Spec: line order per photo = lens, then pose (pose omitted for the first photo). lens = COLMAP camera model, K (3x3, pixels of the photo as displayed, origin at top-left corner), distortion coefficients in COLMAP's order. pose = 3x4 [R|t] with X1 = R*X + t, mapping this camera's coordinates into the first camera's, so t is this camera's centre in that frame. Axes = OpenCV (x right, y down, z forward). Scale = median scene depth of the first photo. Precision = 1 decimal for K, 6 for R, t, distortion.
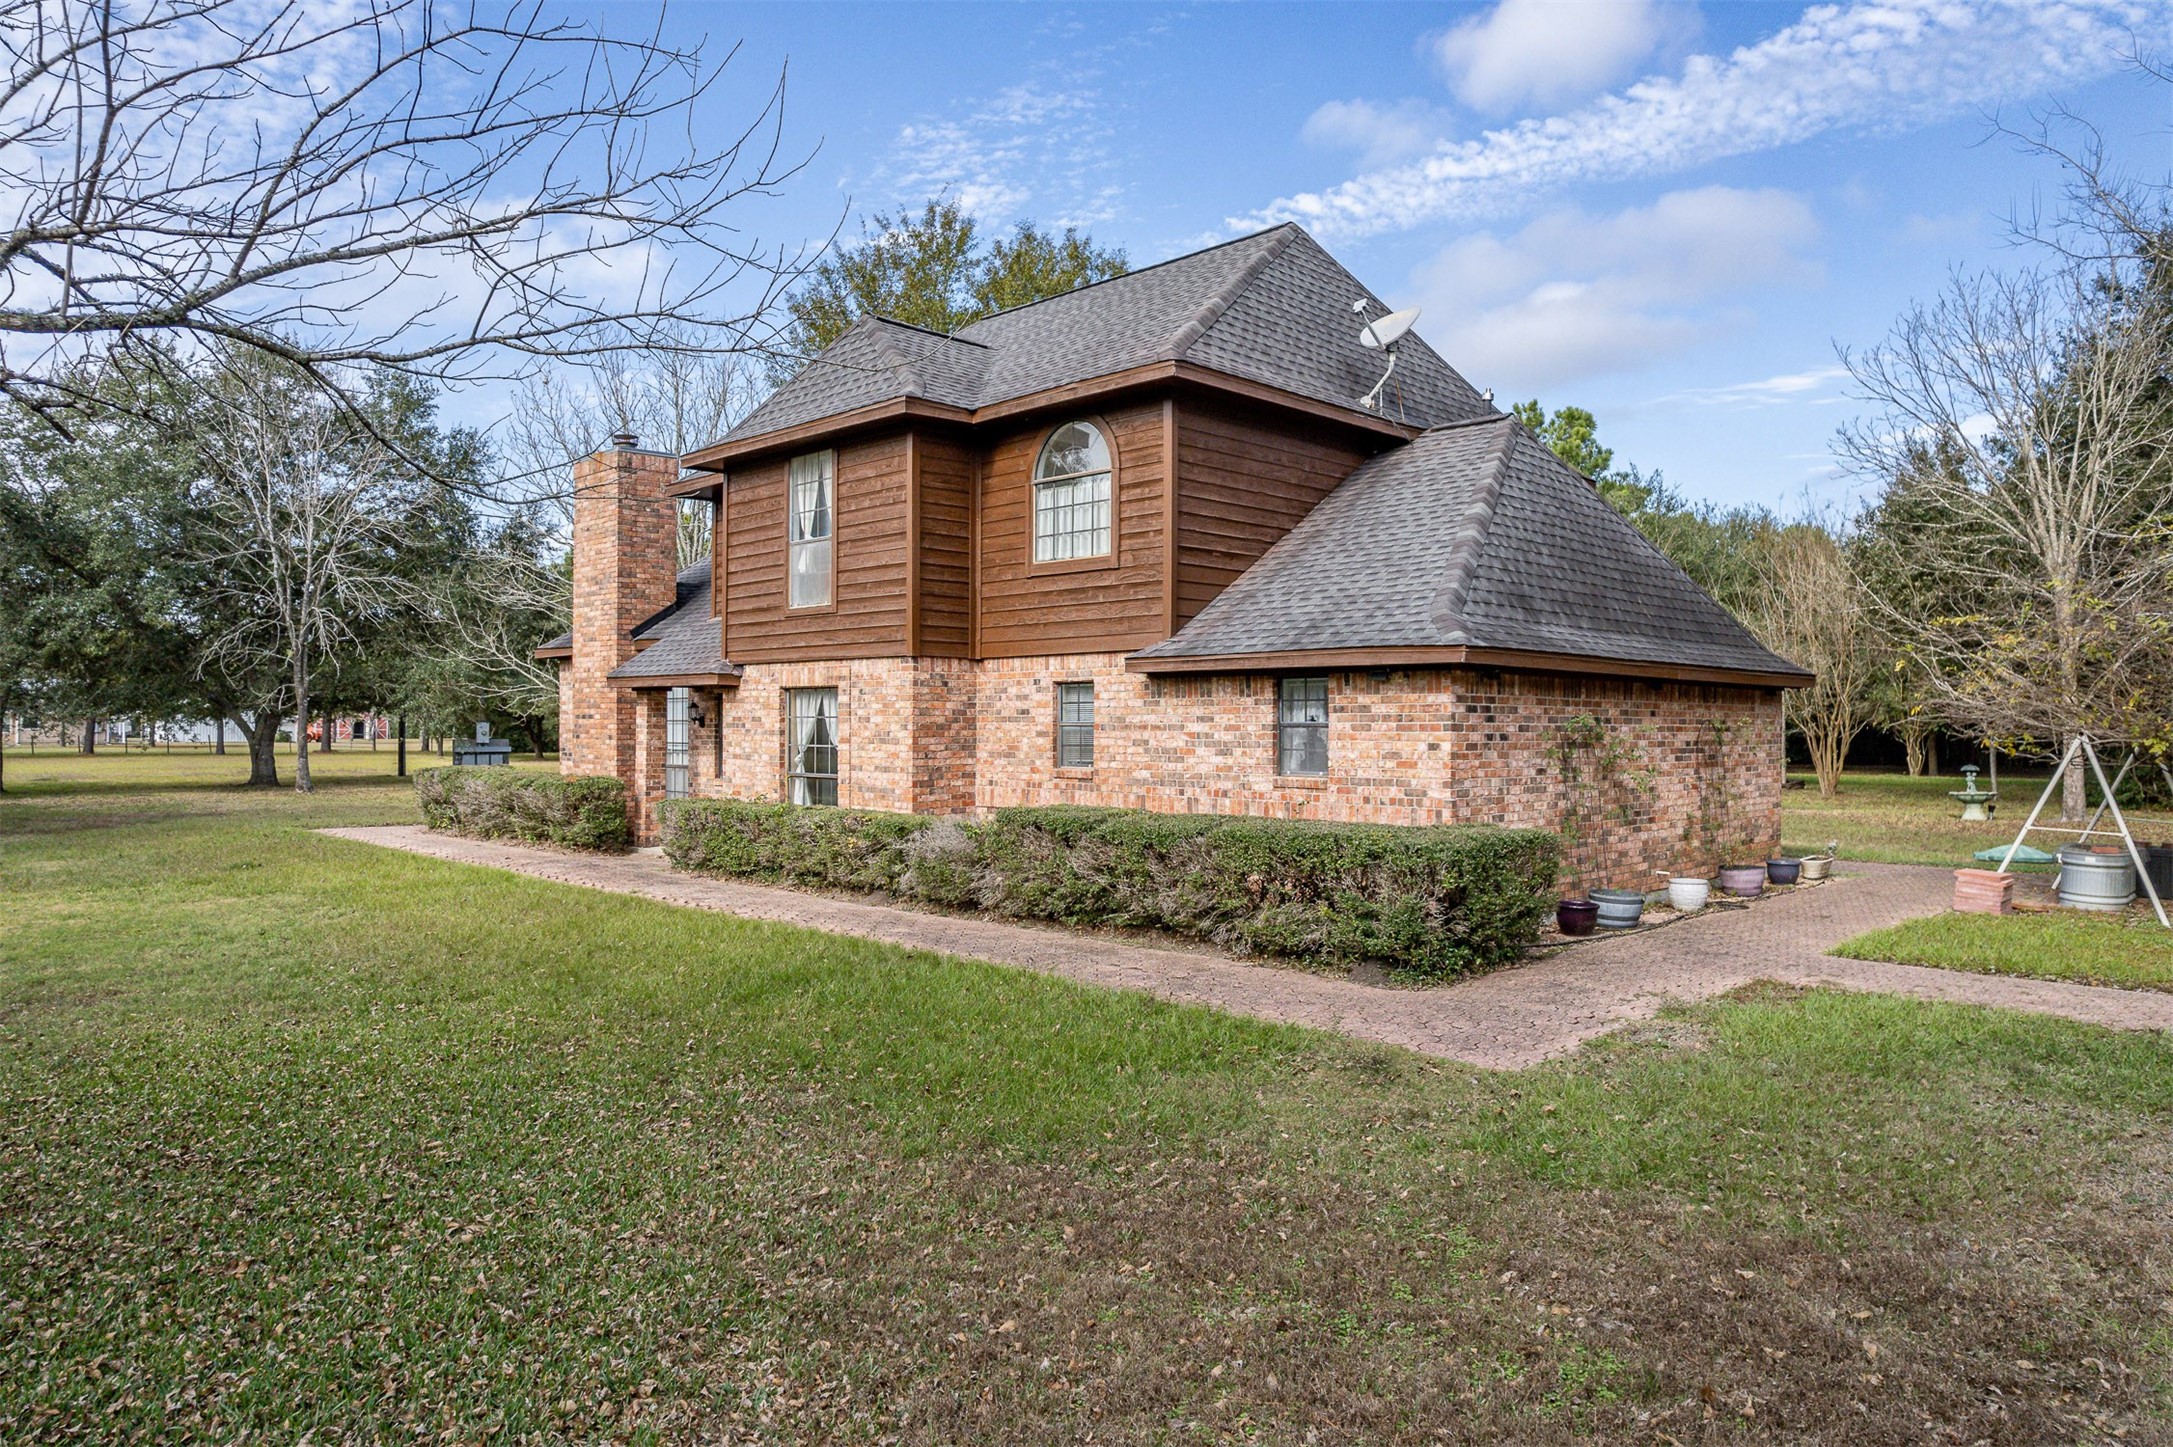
lens RADIAL K [[1416.1, 0, 1042.8], [0, 1416.1, 716.8], [0, 0, 1]] dist [-0.072670, 0.059217]
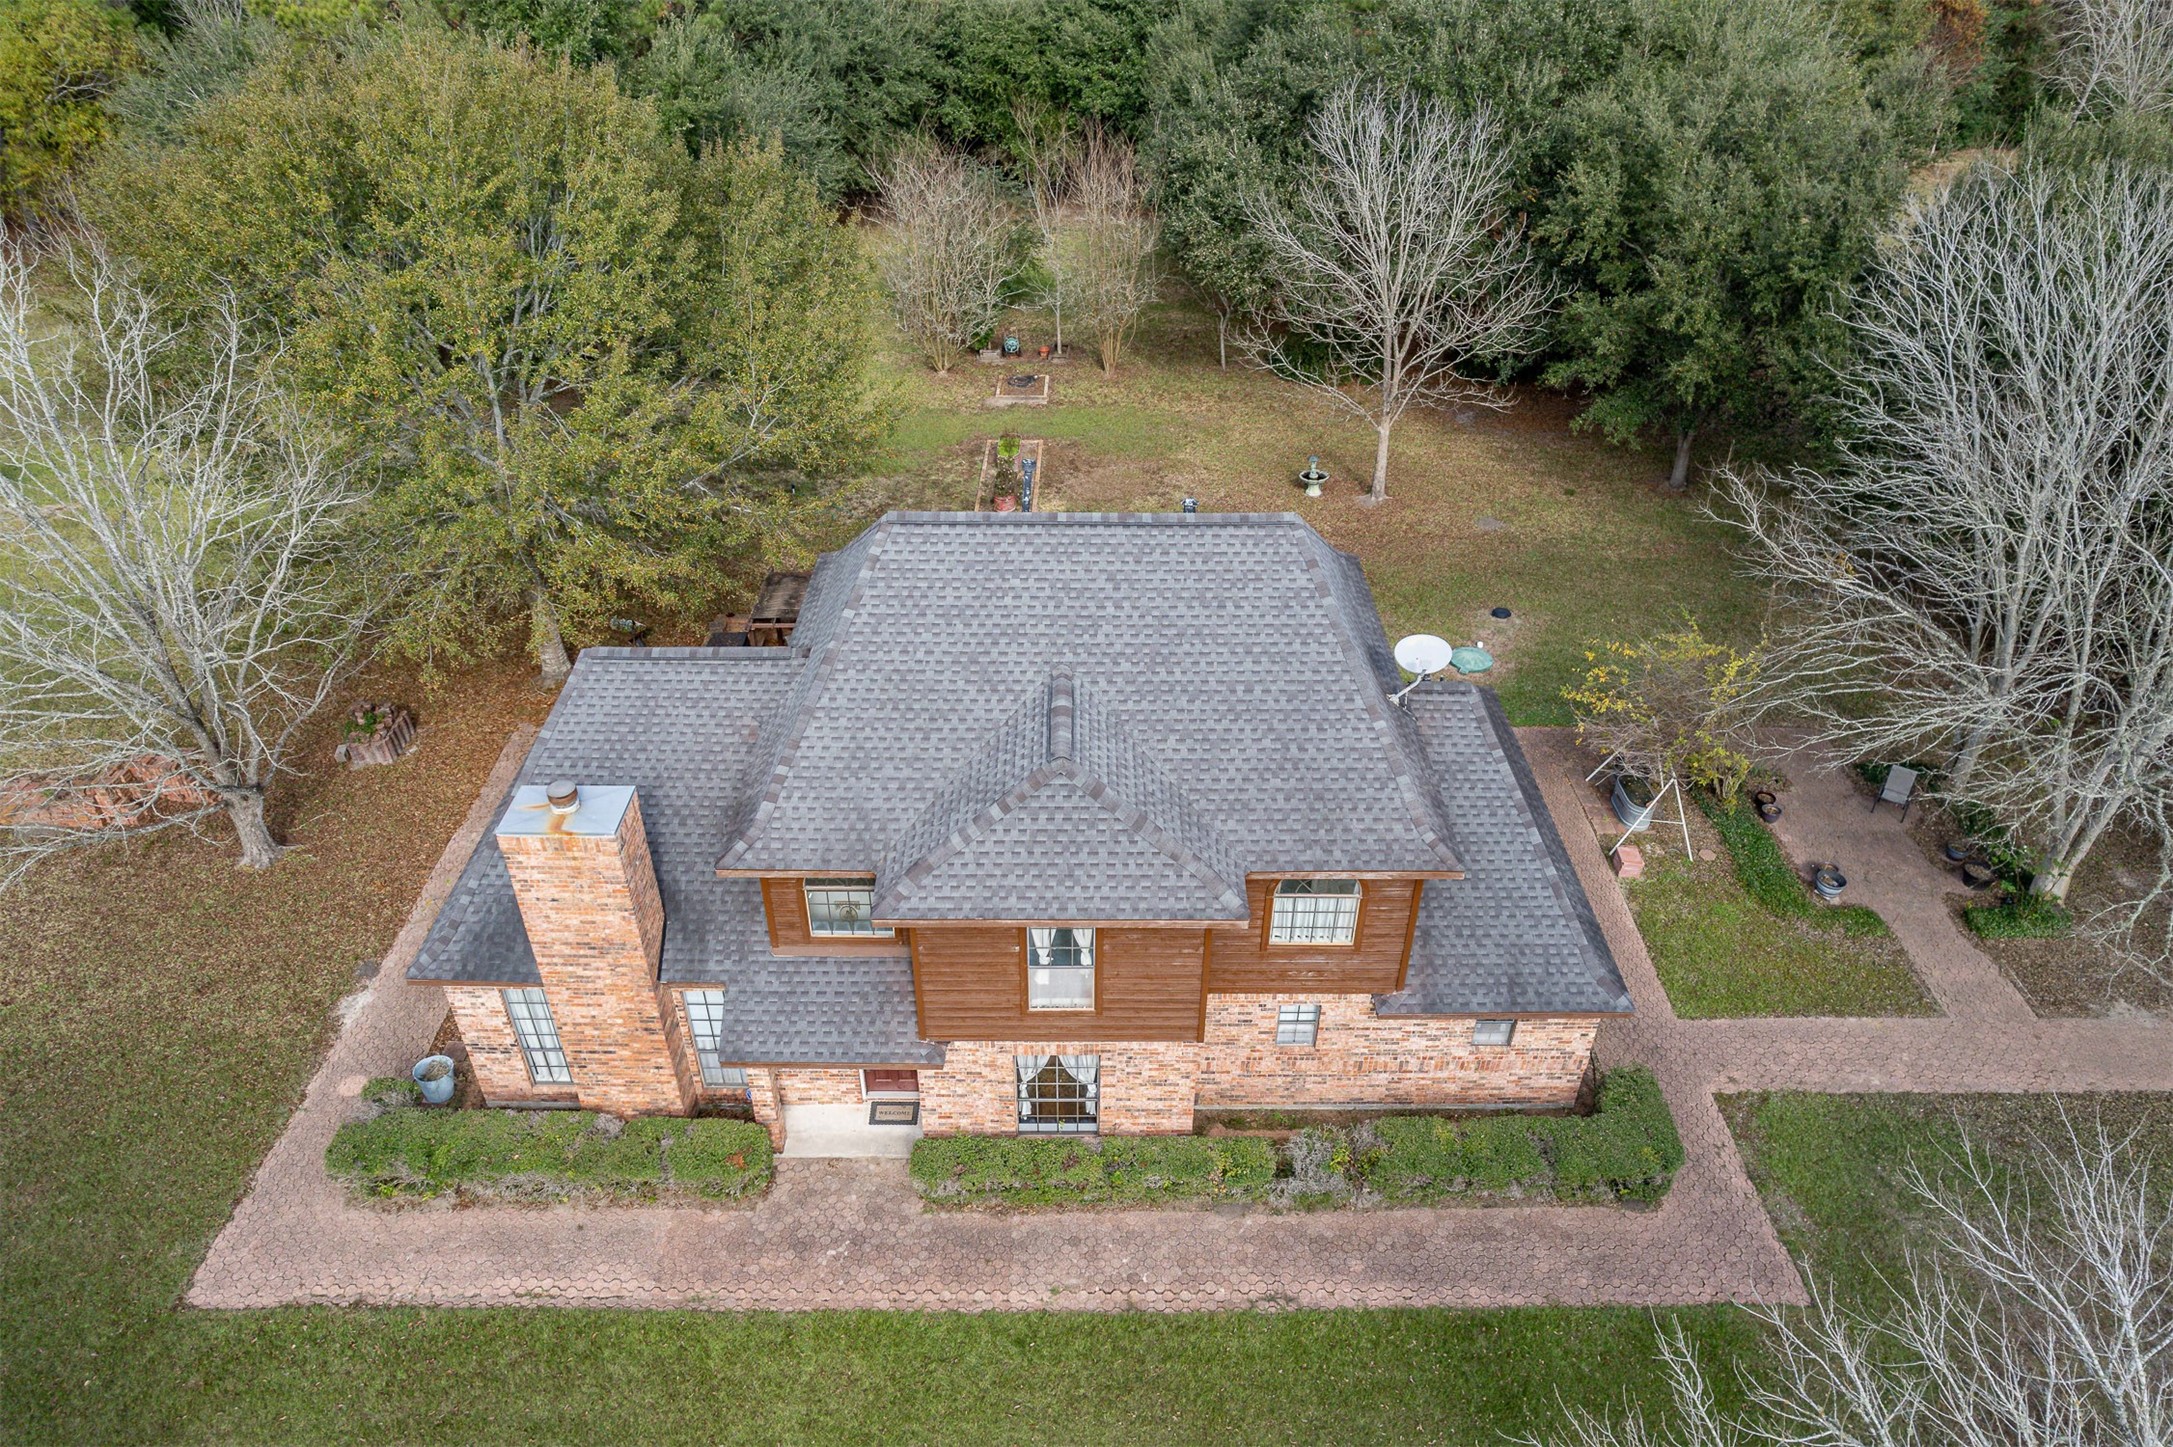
lens RADIAL K [[1416.1, 0, 1071.3], [0, 1416.1, 716.7], [0, 0, 1]] dist [-0.072670, 0.059217]
pose [[0.688326, -0.412562, 0.596657, -0.841577], [0.002401, 0.823811, 0.566859, -1.043957], [-0.725397, -0.388751, 0.568041, 0.489776]]
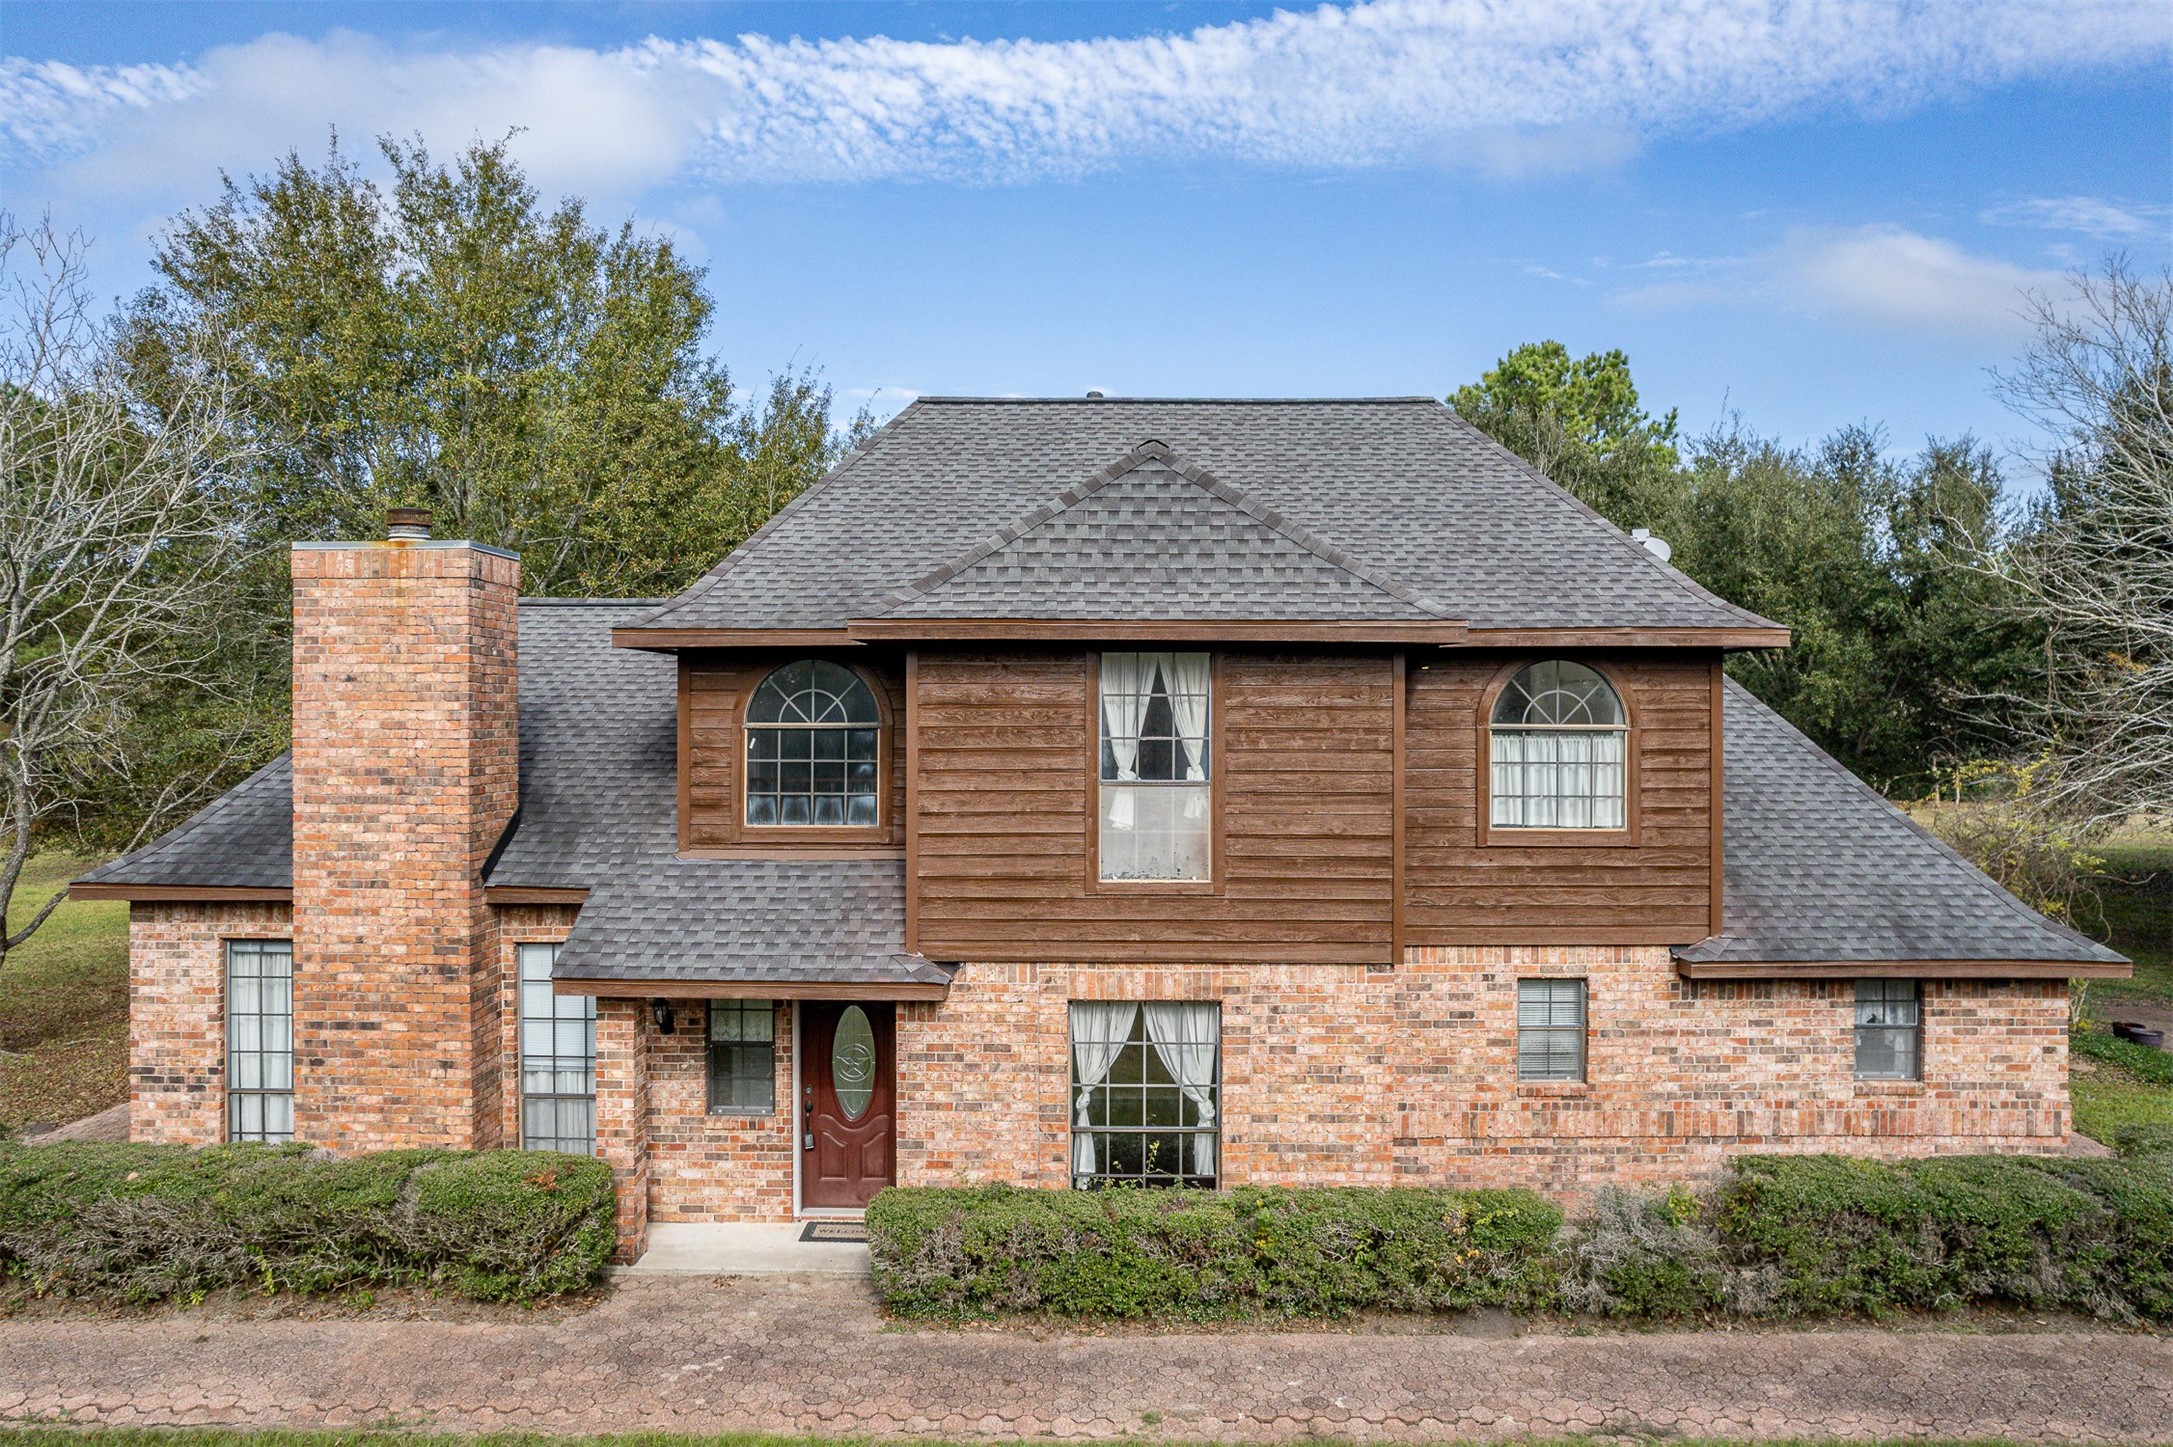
lens RADIAL K [[1416.1, 0, 1074.1], [0, 1416.1, 707.7], [0, 0, 1]] dist [-0.072670, 0.059217]
pose [[0.700457, 0.005030, 0.713677, -0.754769], [-0.001727, 0.999984, -0.005352, -0.177120], [-0.713693, 0.002516, 0.700454, 0.629631]]
